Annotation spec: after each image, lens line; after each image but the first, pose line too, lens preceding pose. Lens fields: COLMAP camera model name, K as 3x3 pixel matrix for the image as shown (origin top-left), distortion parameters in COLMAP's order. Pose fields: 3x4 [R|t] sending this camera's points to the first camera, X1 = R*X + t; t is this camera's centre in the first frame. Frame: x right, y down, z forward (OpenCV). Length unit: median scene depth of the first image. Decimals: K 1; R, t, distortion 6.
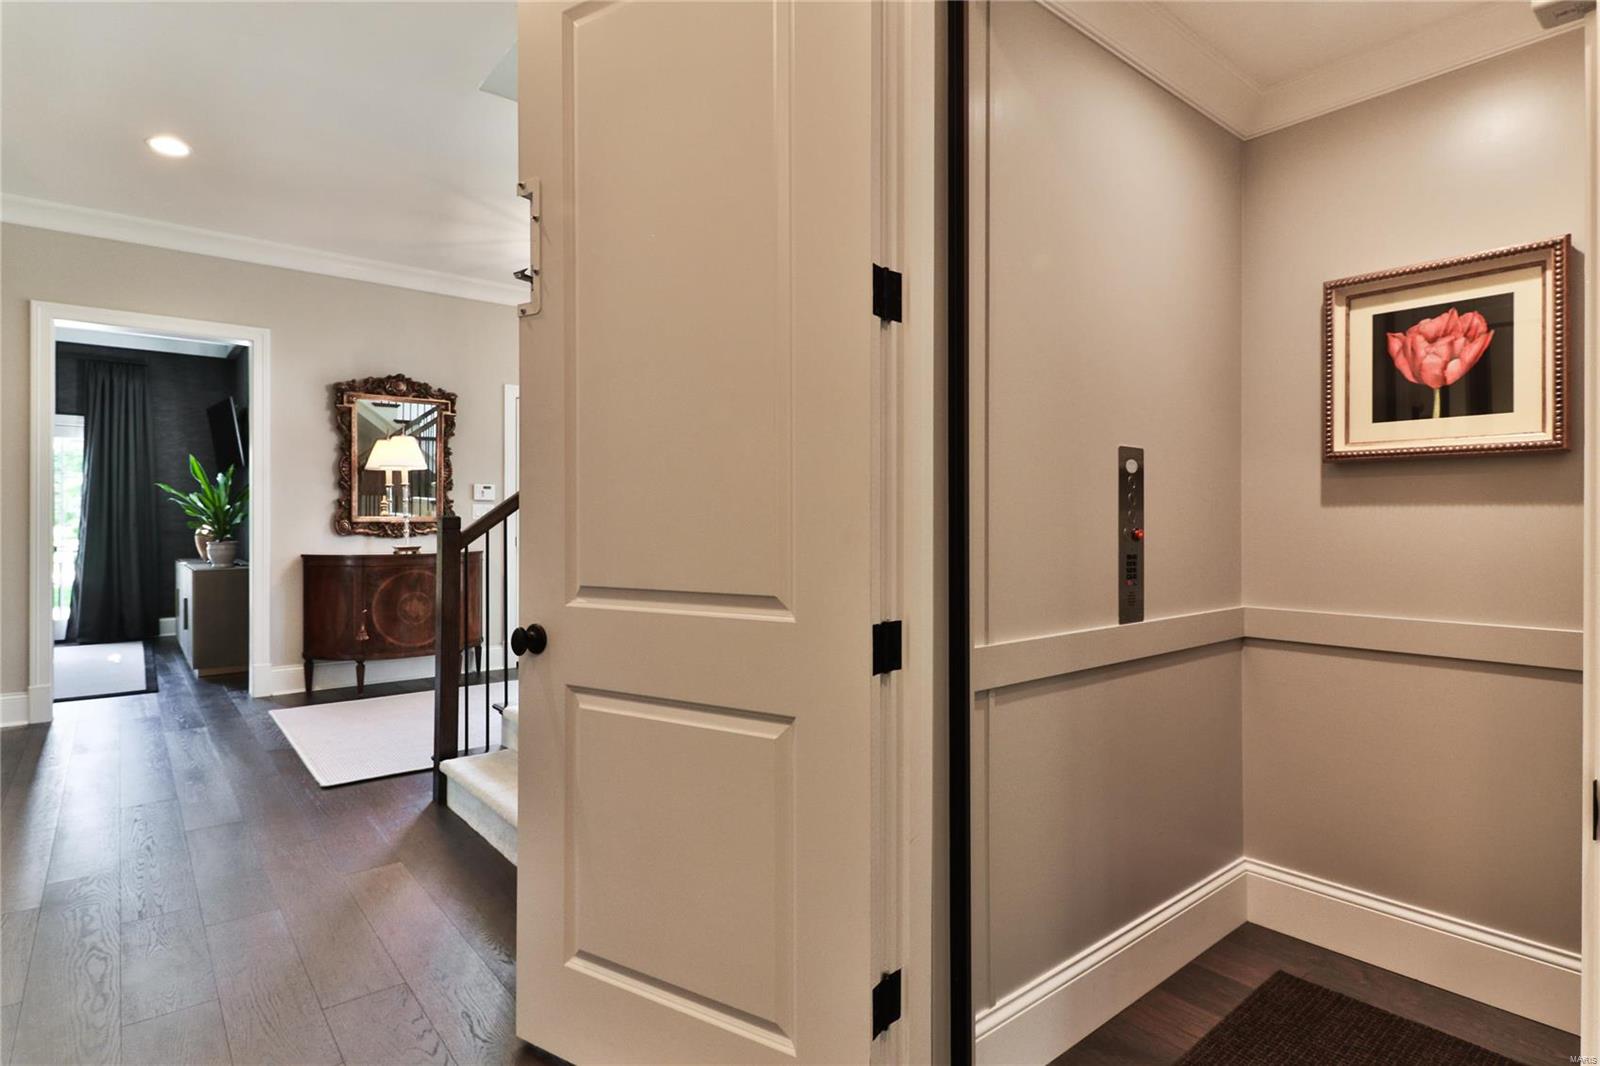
lens RADIAL K [[827.1, 0, 804.4], [0, 827.1, 516.6], [0, 0, 1]] dist [0.001104, -0.001419]
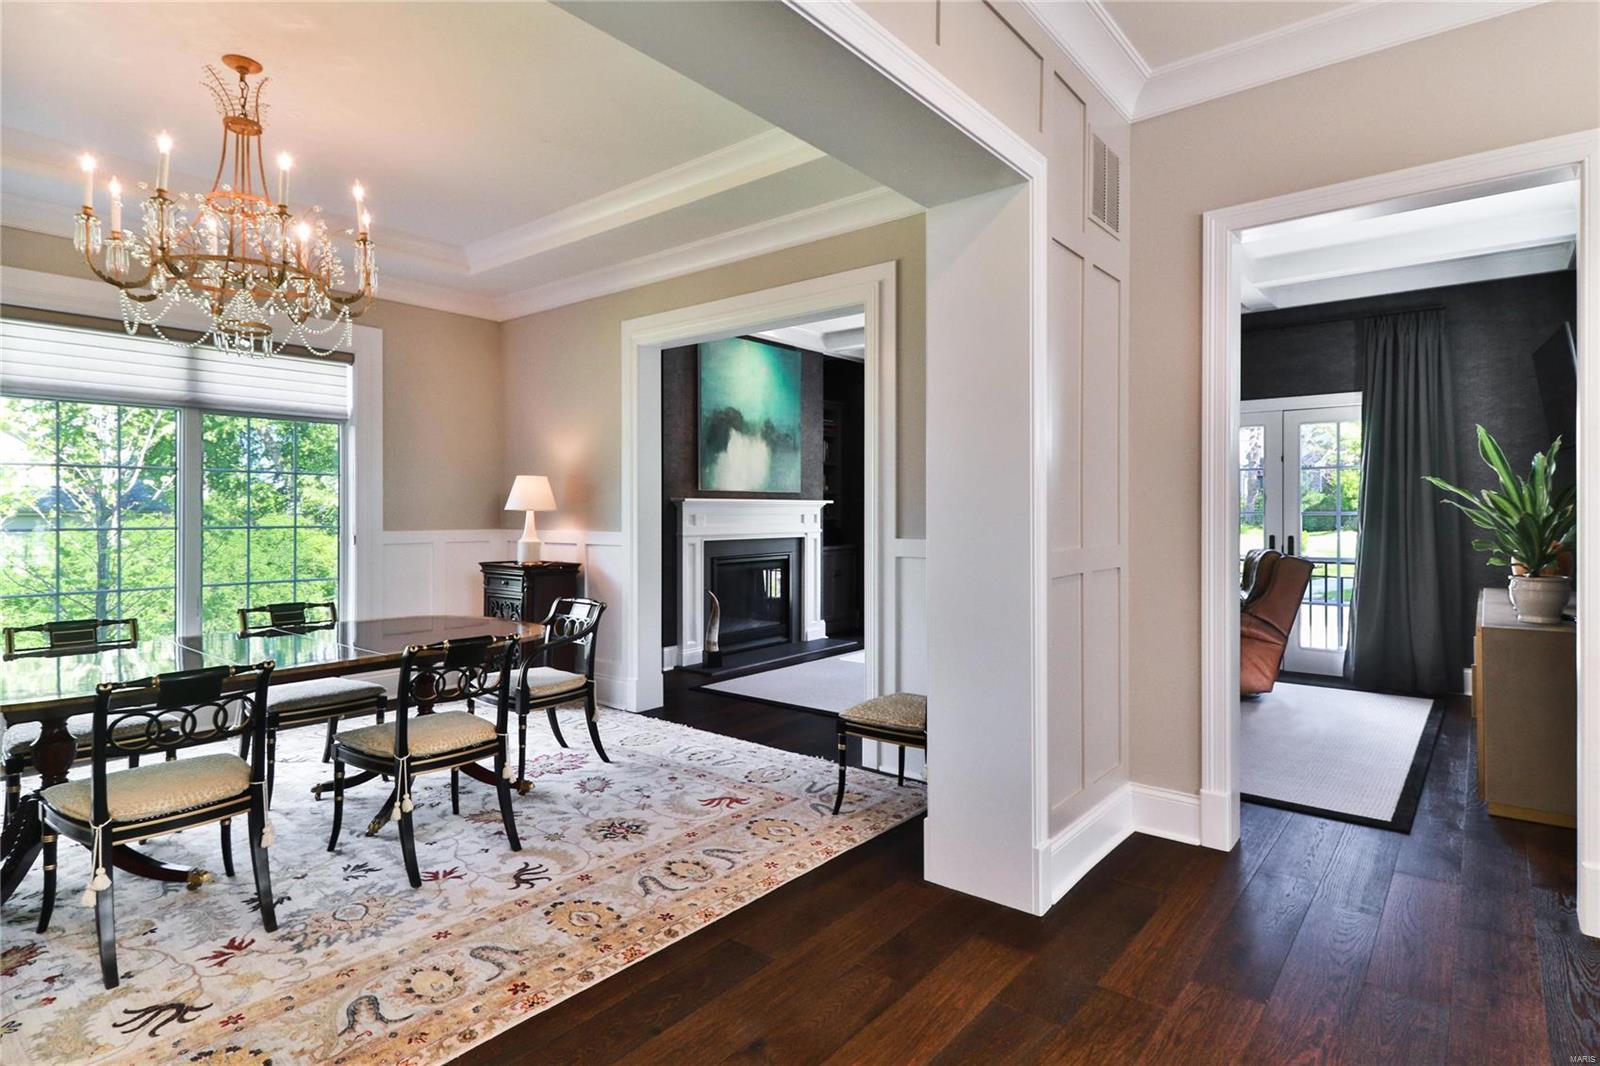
lens RADIAL K [[827.1, 0, 804.4], [0, 827.1, 516.6], [0, 0, 1]] dist [0.001104, -0.001419]
pose [[0.182617, 0.005254, -0.983170, -0.252372], [0.007524, 0.999949, 0.006741, -0.017171], [0.983155, -0.008628, 0.182568, 0.421649]]
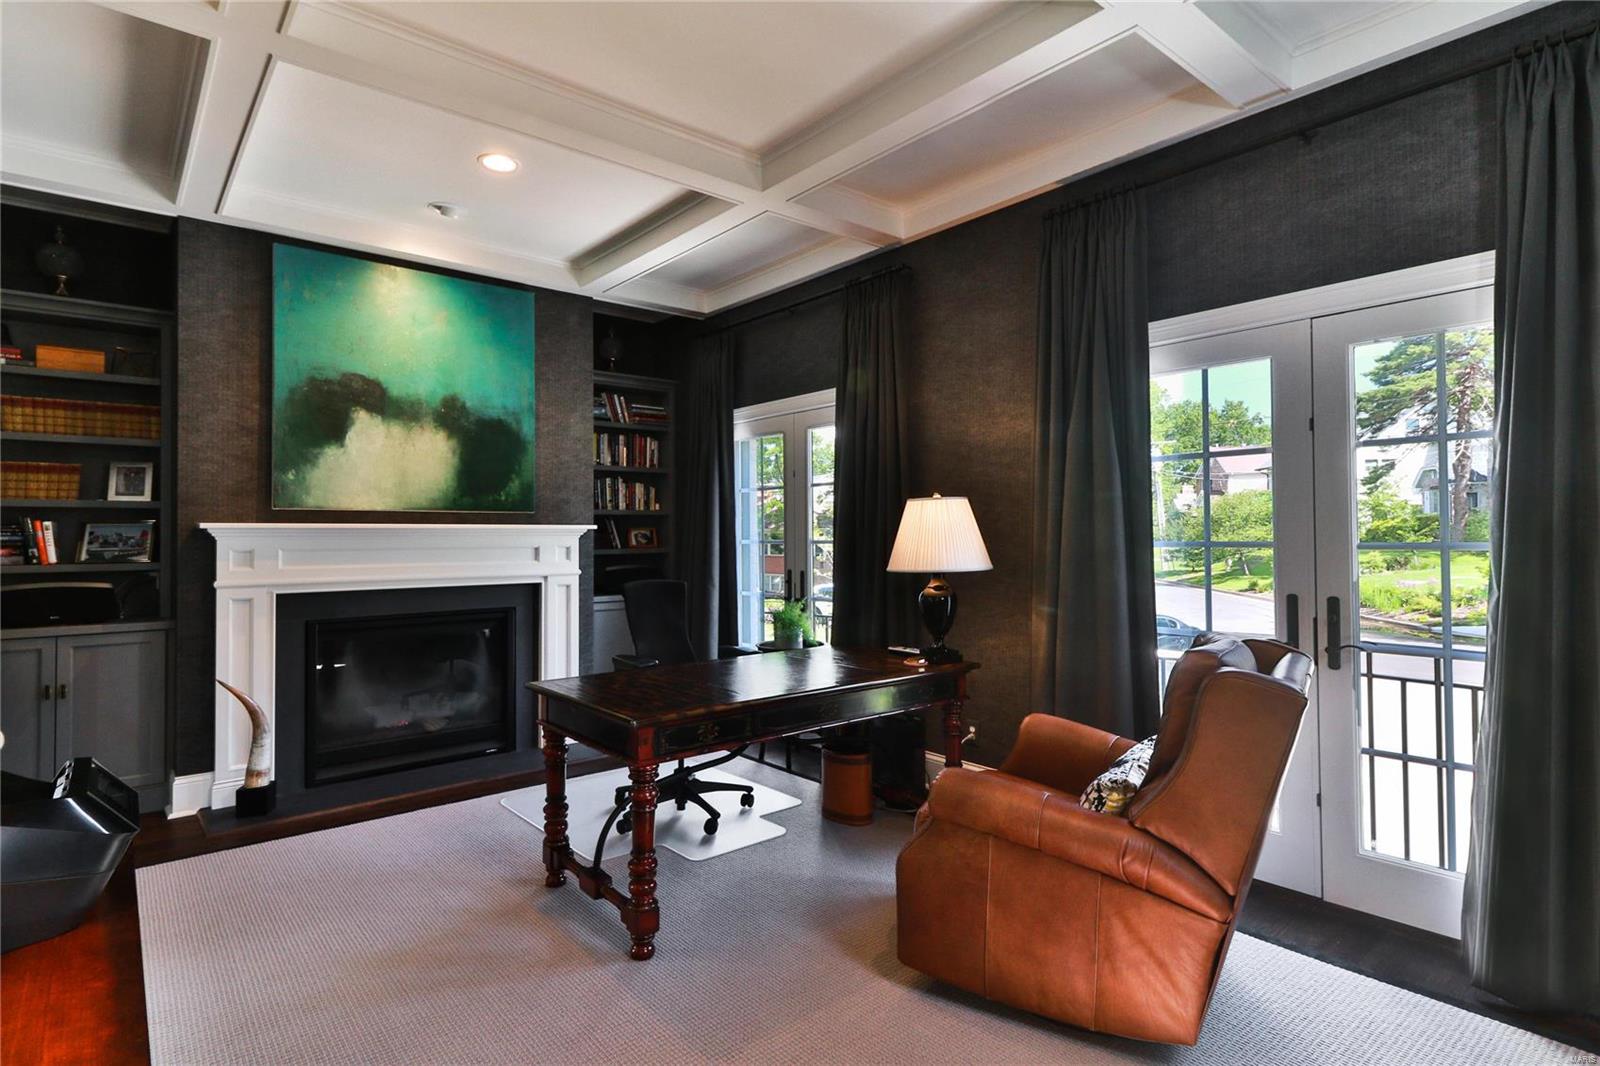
lens RADIAL K [[841.9, 0, 800.0], [0, 841.9, 533.0], [0, 0, 1]] dist [-0.002437, -0.001690]
pose [[0.007010, -0.006140, -0.999957, -0.672814], [0.012908, 0.999898, -0.006049, -0.017930], [0.999892, -0.012865, 0.007089, 0.887686]]
